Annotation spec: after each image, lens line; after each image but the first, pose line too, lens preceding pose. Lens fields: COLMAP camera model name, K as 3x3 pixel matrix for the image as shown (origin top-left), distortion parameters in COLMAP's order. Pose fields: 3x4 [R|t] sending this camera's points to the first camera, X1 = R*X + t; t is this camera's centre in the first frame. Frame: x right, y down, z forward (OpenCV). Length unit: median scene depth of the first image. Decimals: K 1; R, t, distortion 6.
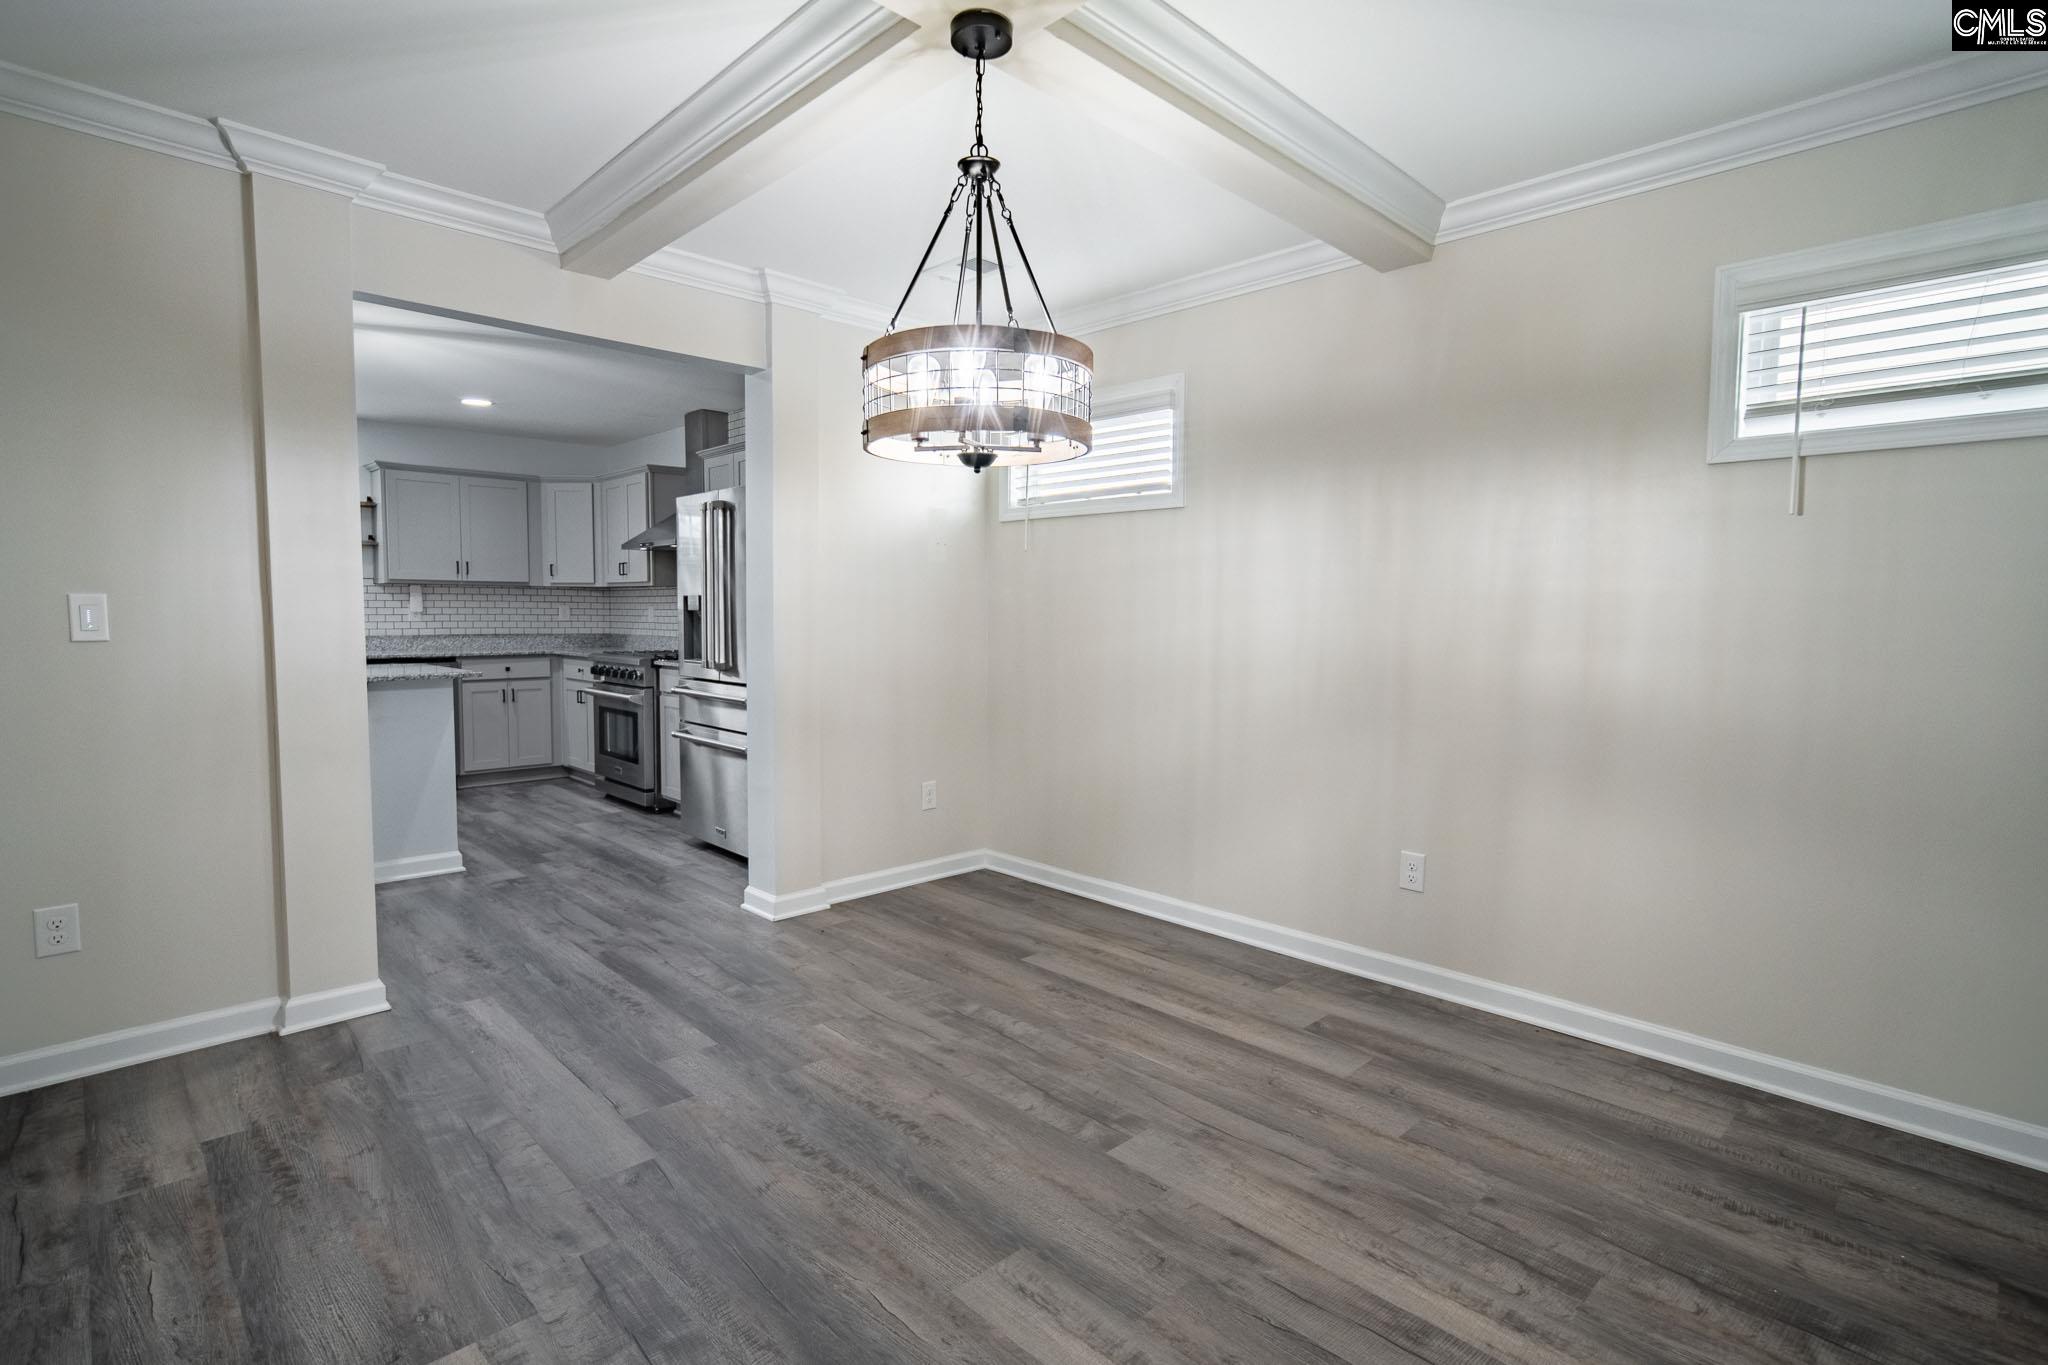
lens RADIAL K [[973.1, 0, 1021.7], [0, 973.1, 690.9], [0, 0, 1]] dist [-0.018603, 0.008384]
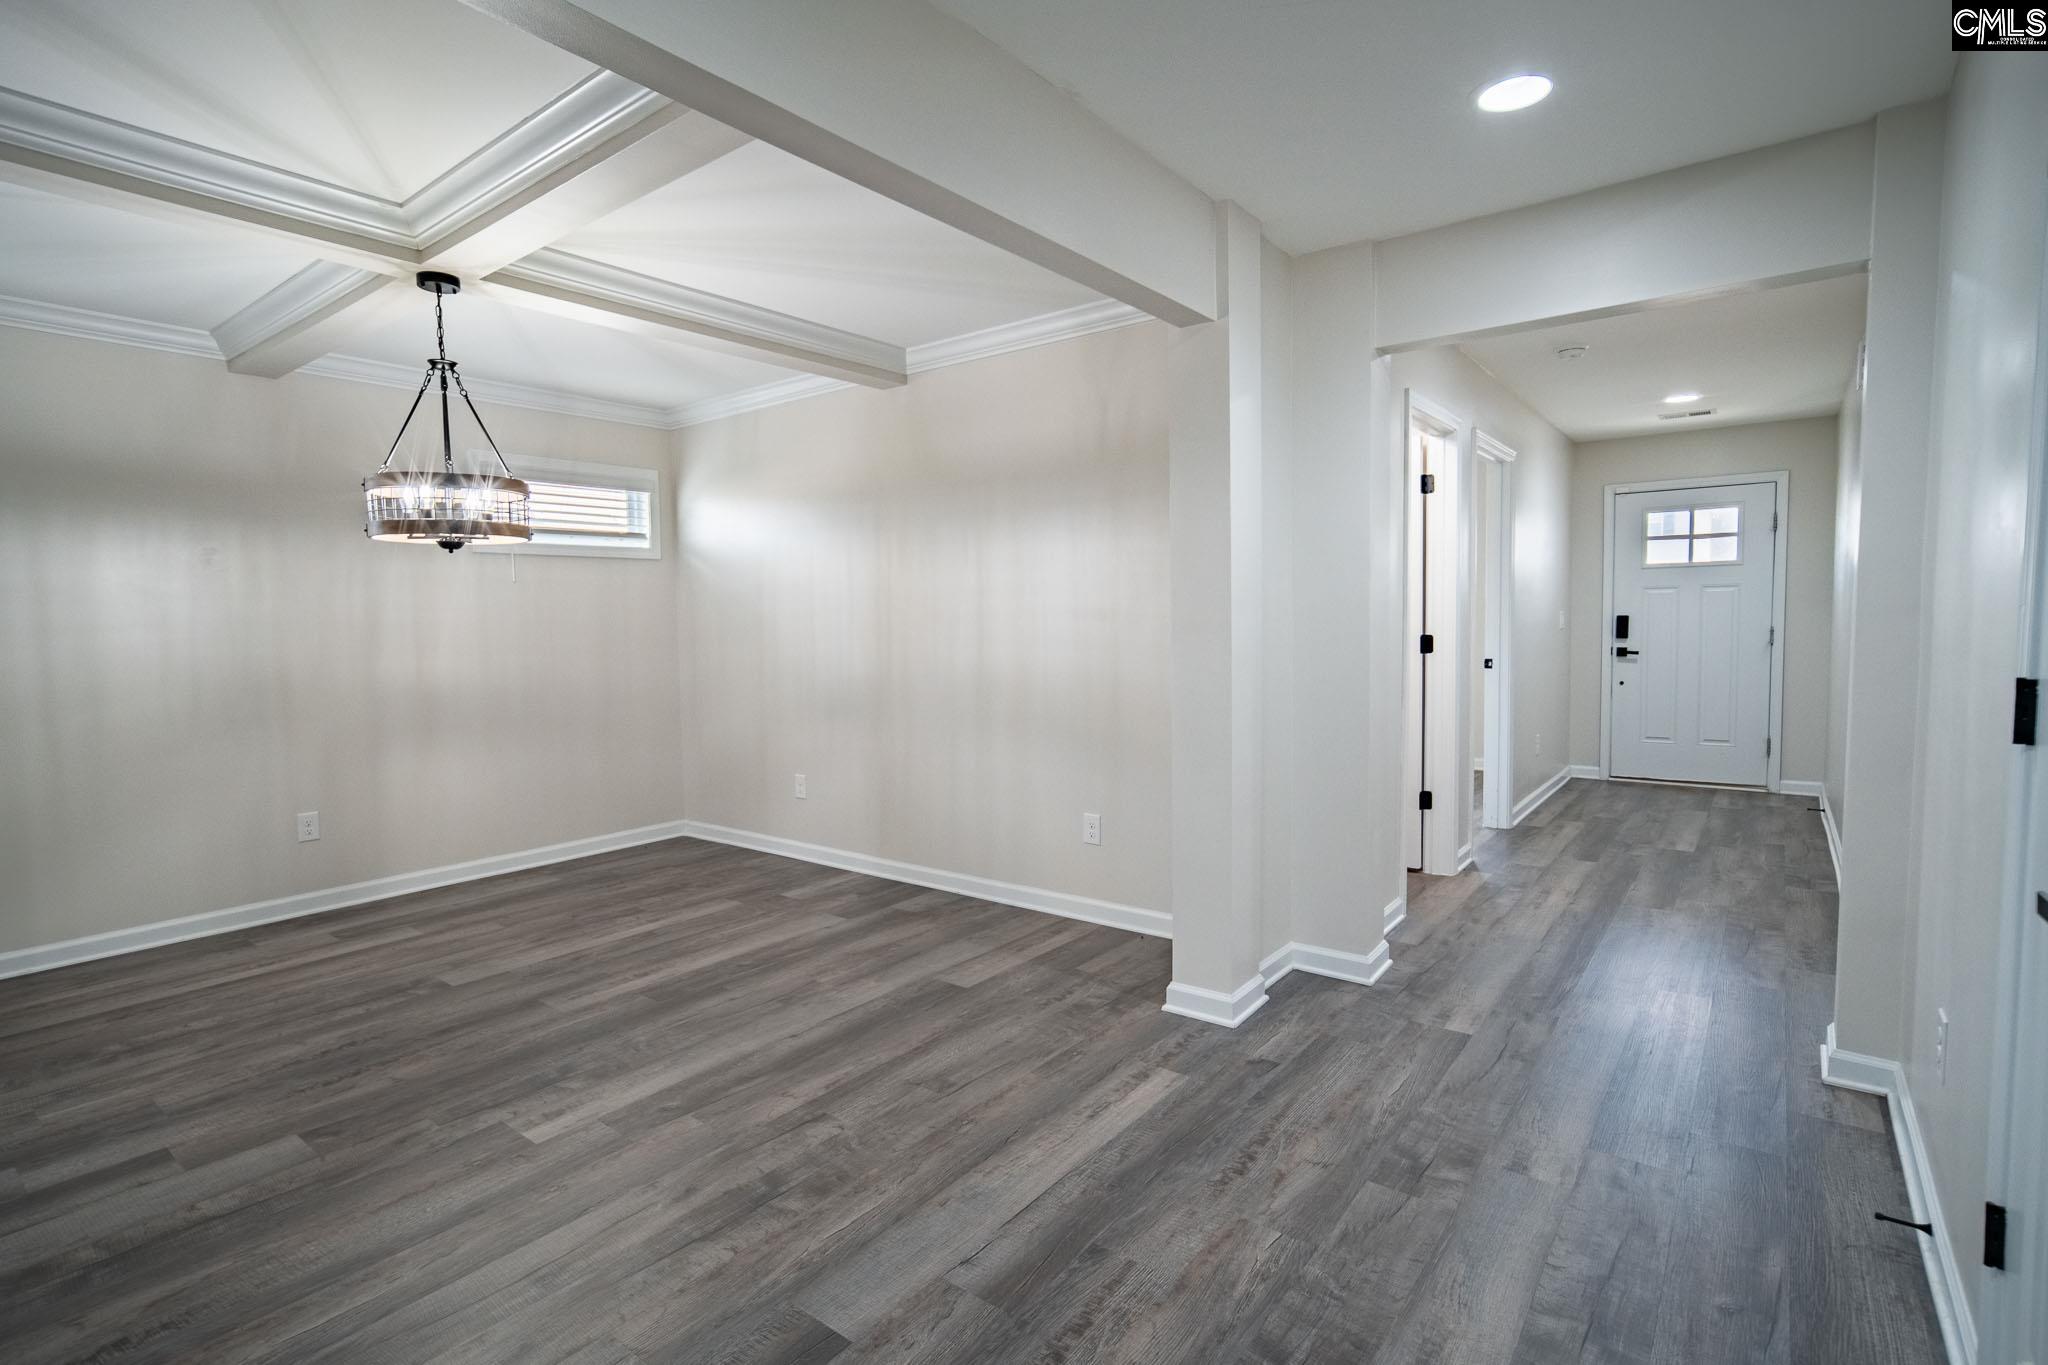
lens RADIAL K [[973.1, 0, 1018.1], [0, 973.1, 685.4], [0, 0, 1]] dist [-0.018603, 0.008384]
pose [[-0.141067, -0.074348, 0.987204, -1.361385], [0.091551, 0.991923, 0.087785, -0.044776], [-0.985758, 0.102763, -0.133121, 0.242817]]
